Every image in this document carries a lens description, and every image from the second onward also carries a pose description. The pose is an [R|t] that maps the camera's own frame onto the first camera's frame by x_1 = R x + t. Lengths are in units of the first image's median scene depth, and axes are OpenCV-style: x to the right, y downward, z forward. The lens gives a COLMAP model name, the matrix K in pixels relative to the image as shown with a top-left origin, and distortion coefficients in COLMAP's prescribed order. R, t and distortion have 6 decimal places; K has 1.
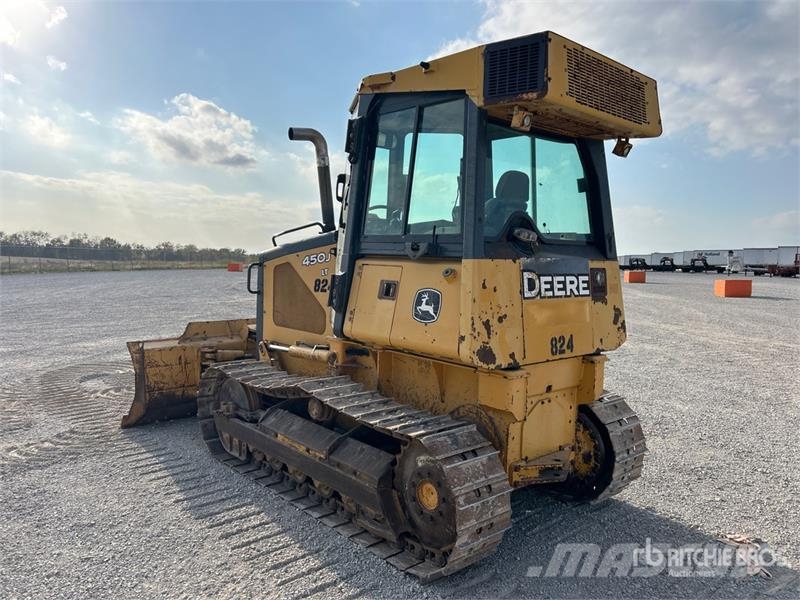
lens RADIAL K [[615.8, 0, 408.0], [0, 615.8, 308.4], [0, 0, 1]] dist [0.063933, -0.078374]
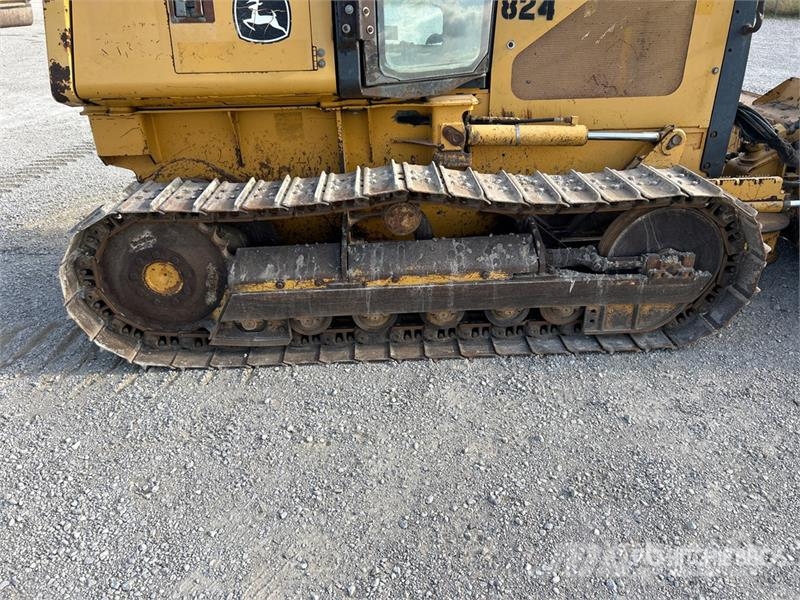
lens RADIAL K [[615.8, 0, 408.0], [0, 615.8, 308.4], [0, 0, 1]] dist [0.063933, -0.078374]
pose [[-0.644734, 0.328956, -0.690004, 0.695224], [-0.068521, 0.874161, 0.480778, -0.094254], [0.761329, 0.357254, -0.541061, 1.887417]]
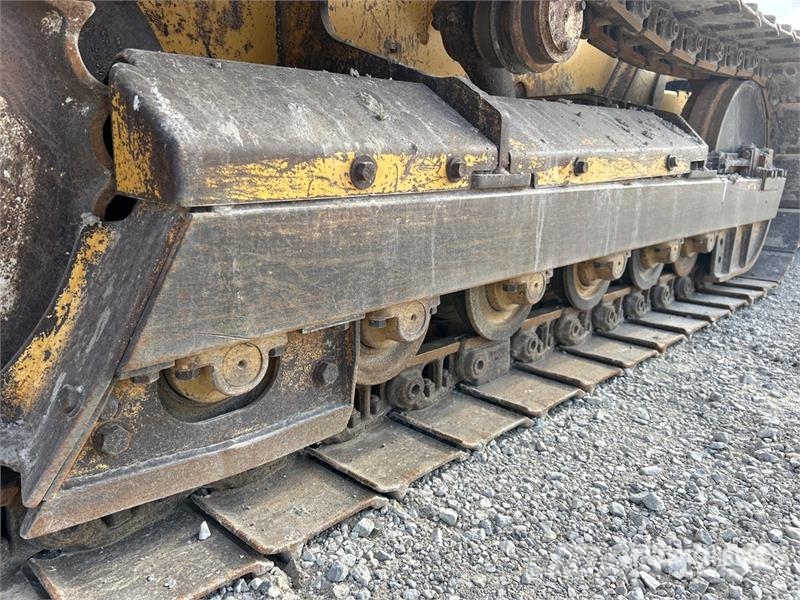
lens RADIAL K [[615.8, 0, 408.0], [0, 615.8, 308.4], [0, 0, 1]] dist [0.063933, -0.078374]
pose [[0.062847, 0.199976, -0.977783, 0.466193], [-0.086306, 0.977139, 0.194296, 0.257172], [0.994284, 0.072178, 0.078669, 1.351786]]
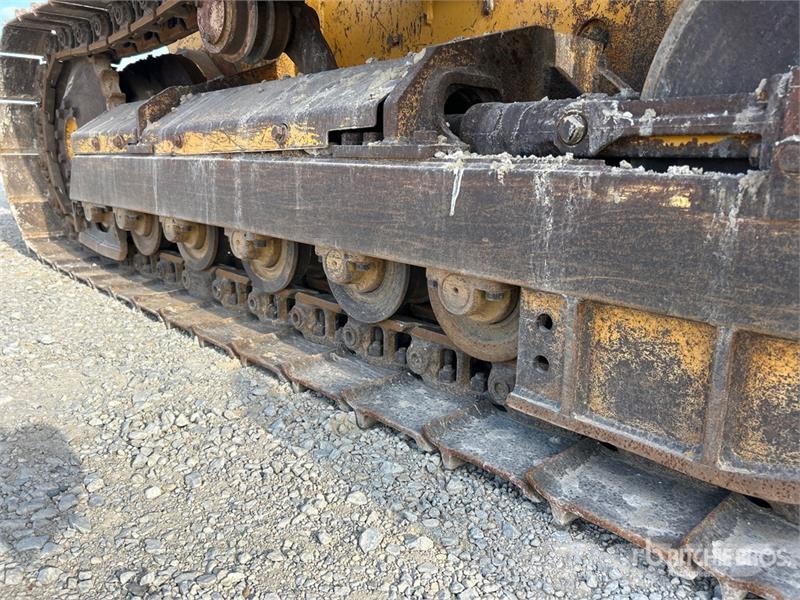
lens RADIAL K [[615.8, 0, 408.0], [0, 615.8, 308.4], [0, 0, 1]] dist [0.063933, -0.078374]
pose [[-0.998687, -0.050889, -0.005936, 0.029859], [-0.050236, 0.949898, 0.308497, 0.215728], [-0.010060, 0.308390, -0.951207, 1.830727]]
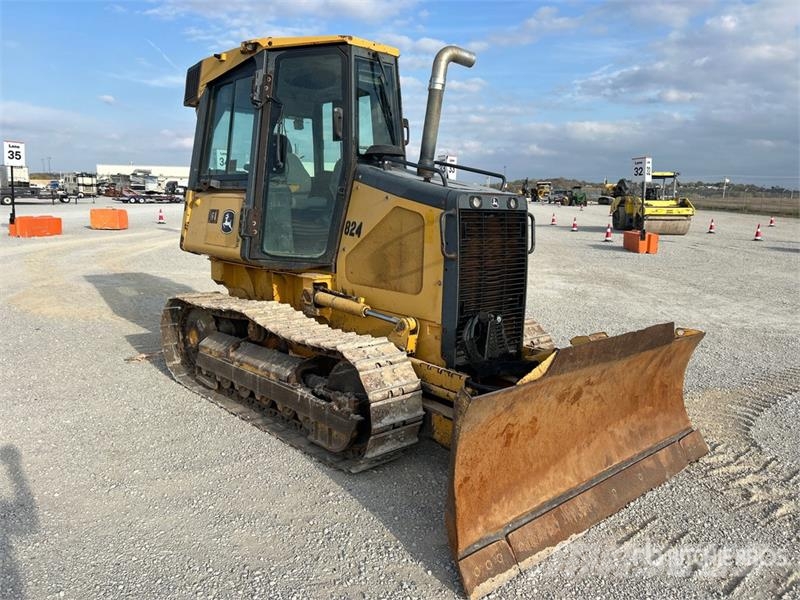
lens RADIAL K [[615.8, 0, 408.0], [0, 615.8, 308.4], [0, 0, 1]] dist [0.063933, -0.078374]
pose [[-0.998109, -0.060734, -0.009464, -0.168305], [-0.061139, 0.965059, 0.254801, -0.229824], [-0.006341, 0.254898, -0.966947, 2.696493]]
